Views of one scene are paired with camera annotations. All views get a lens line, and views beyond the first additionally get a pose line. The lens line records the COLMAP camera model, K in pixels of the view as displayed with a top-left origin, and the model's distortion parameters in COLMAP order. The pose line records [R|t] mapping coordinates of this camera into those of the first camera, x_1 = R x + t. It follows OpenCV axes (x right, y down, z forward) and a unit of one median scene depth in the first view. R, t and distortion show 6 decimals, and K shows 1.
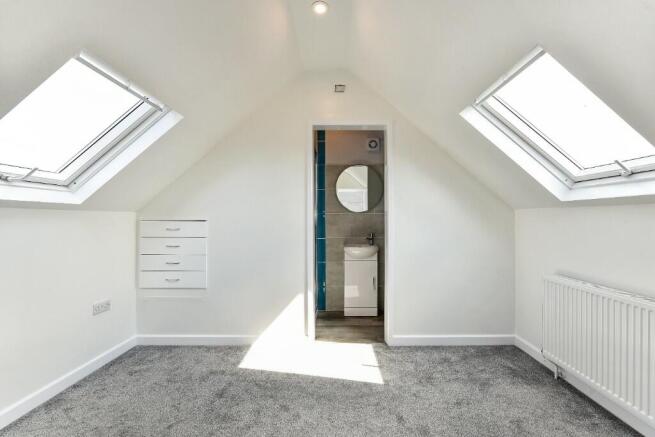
lens RADIAL K [[260.2, 0, 331.6], [0, 260.2, 219.6], [0, 0, 1]] dist [-0.004676, -0.000895]
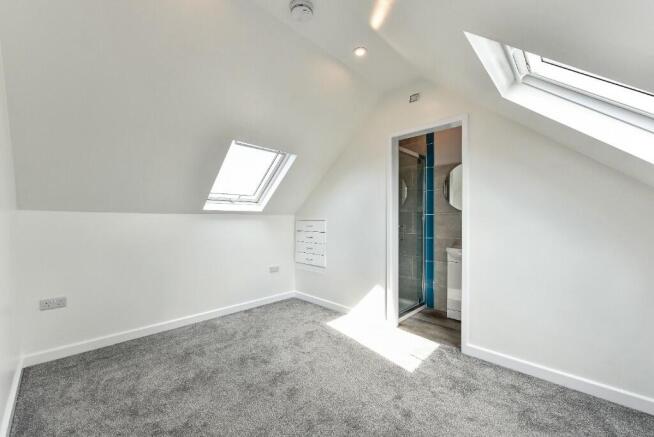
lens RADIAL K [[259.8, 0, 343.2], [0, 259.8, 221.1], [0, 0, 1]] dist [-0.004676, -0.000895]
pose [[0.735340, 0.005264, -0.677678, 0.571595], [-0.000736, 0.999975, 0.006968, -0.002374], [0.677698, -0.004625, 0.735326, 0.011241]]
